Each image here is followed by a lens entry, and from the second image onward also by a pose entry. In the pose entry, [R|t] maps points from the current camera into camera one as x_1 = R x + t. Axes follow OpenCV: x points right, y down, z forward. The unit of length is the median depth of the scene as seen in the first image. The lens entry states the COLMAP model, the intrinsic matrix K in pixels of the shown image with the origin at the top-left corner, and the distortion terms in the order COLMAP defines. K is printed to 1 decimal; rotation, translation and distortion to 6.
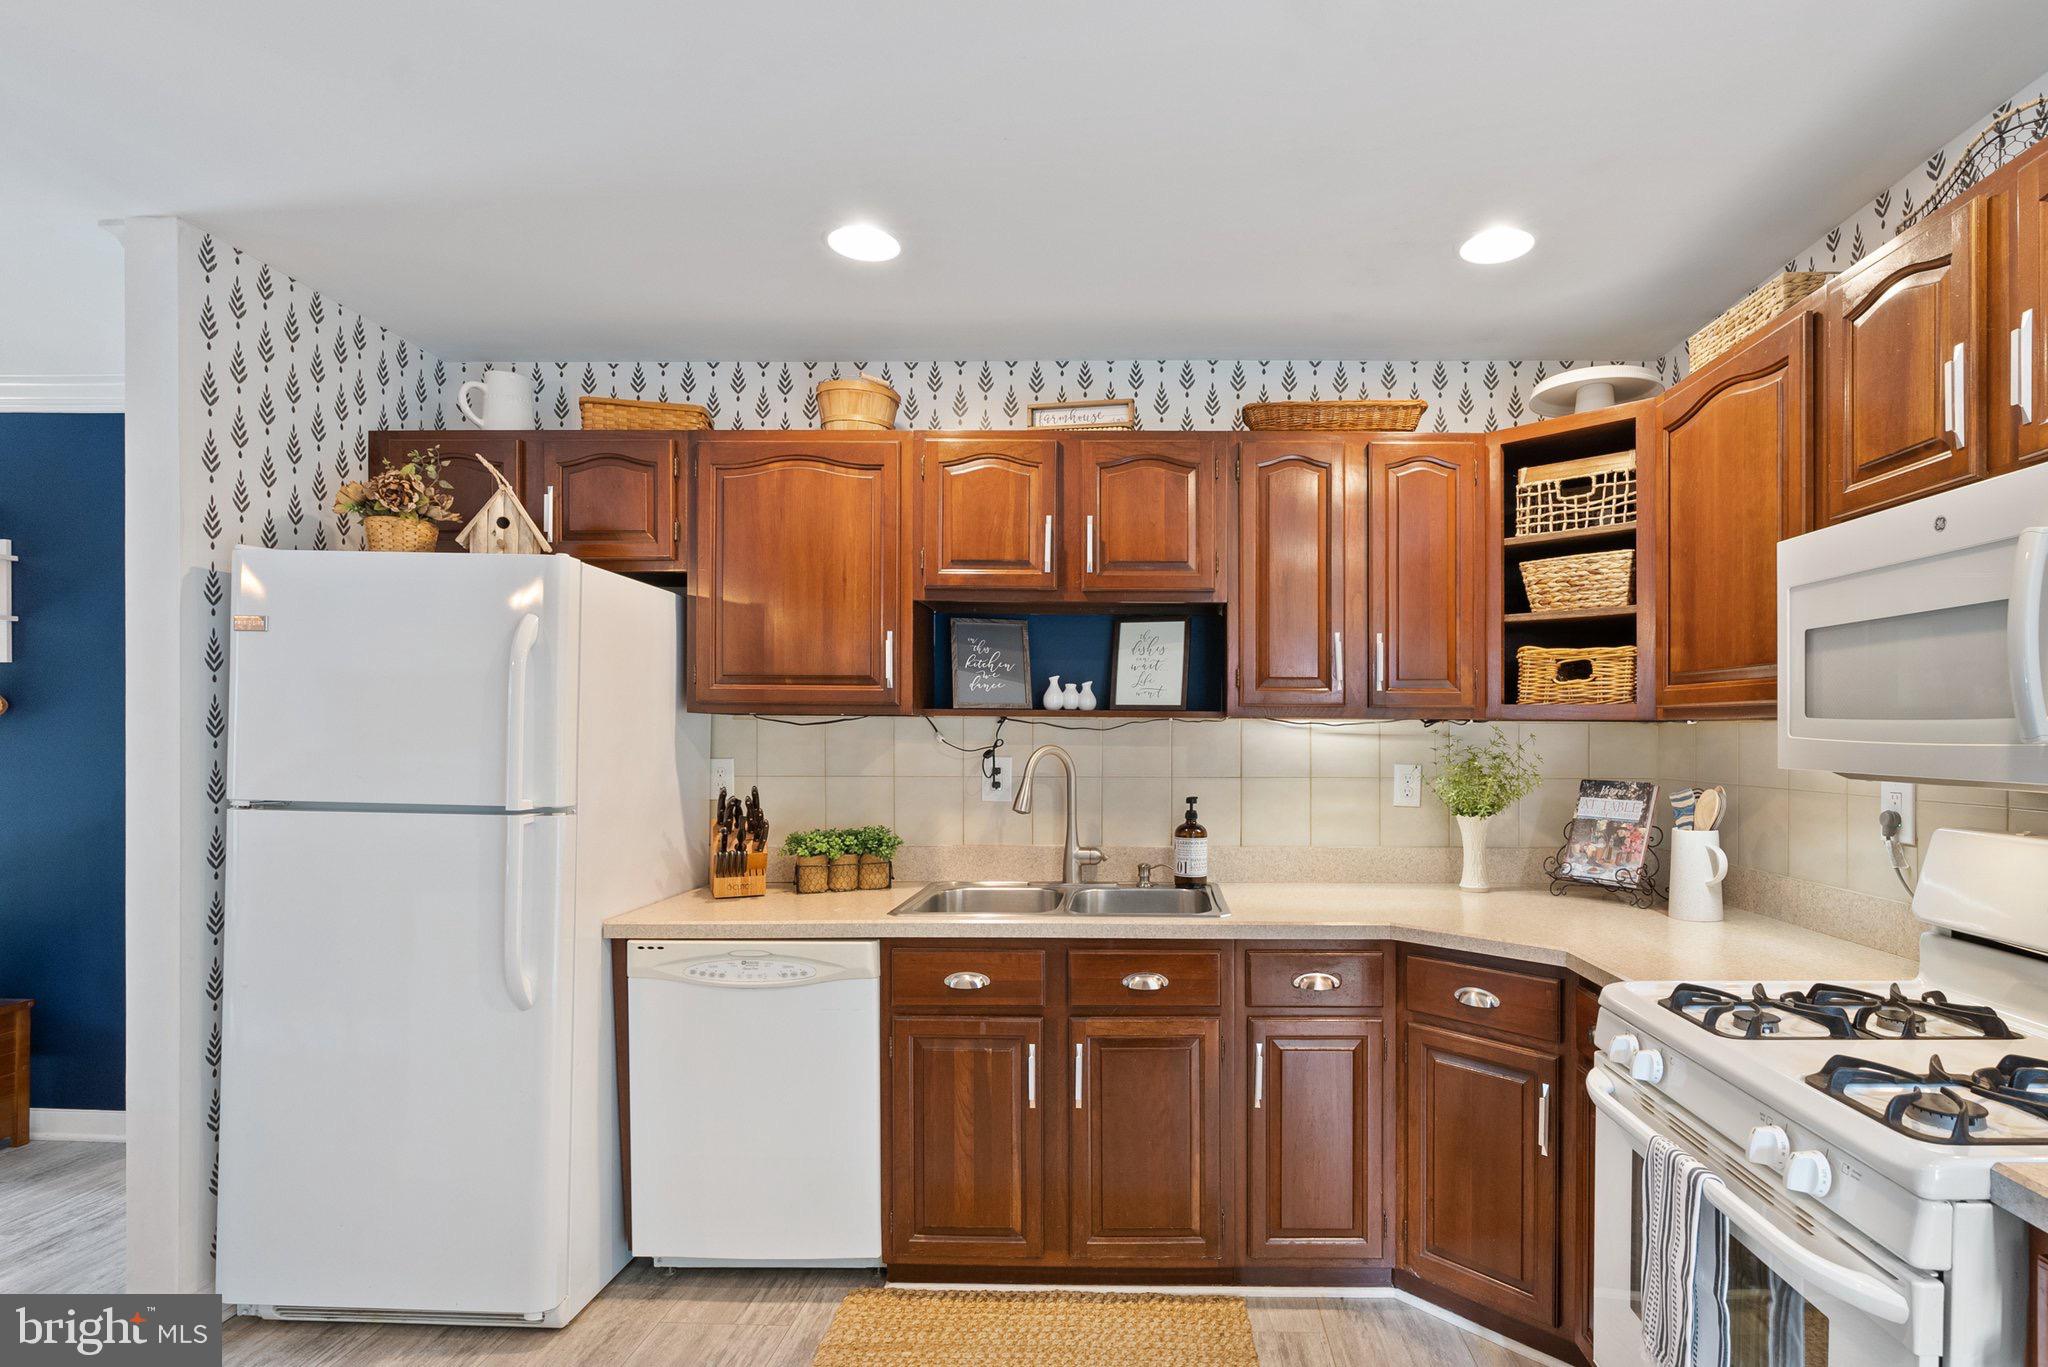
lens RADIAL K [[1030.2, 0, 1135.2], [0, 1030.2, 735.8], [0, 0, 1]] dist [-0.022978, 0.012930]
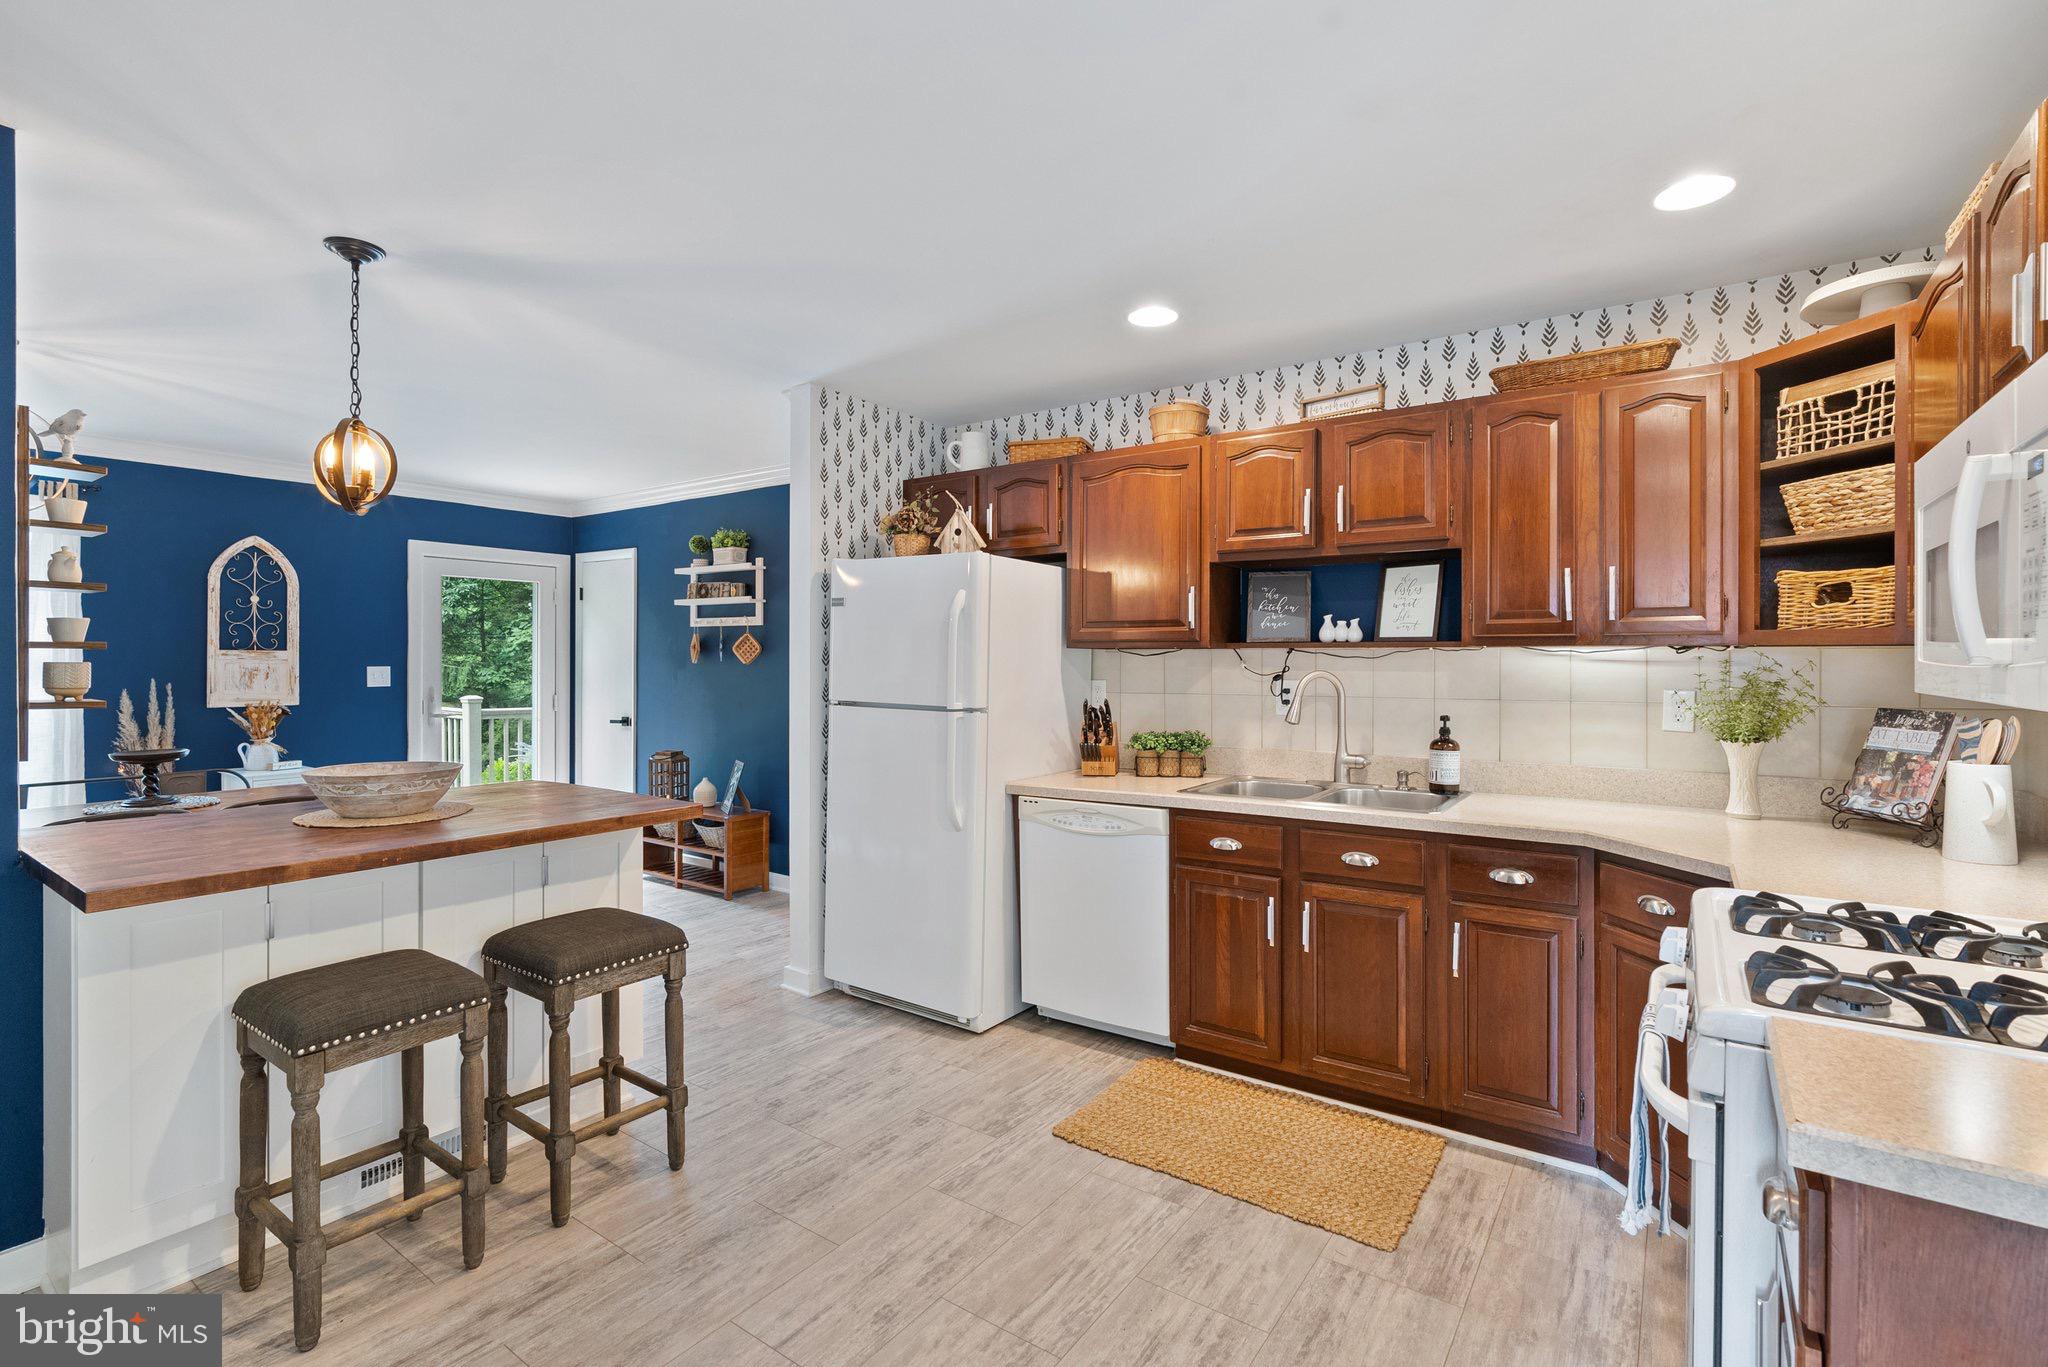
lens RADIAL K [[938.0, 0, 1031.1], [0, 938.0, 667.5], [0, 0, 1]] dist [-0.002341, 0.000033]
pose [[0.826374, -0.000560, -0.563121, 0.294265], [0.001630, 0.999998, 0.001397, 0.003357], [0.563119, -0.002073, 0.826373, -0.150825]]
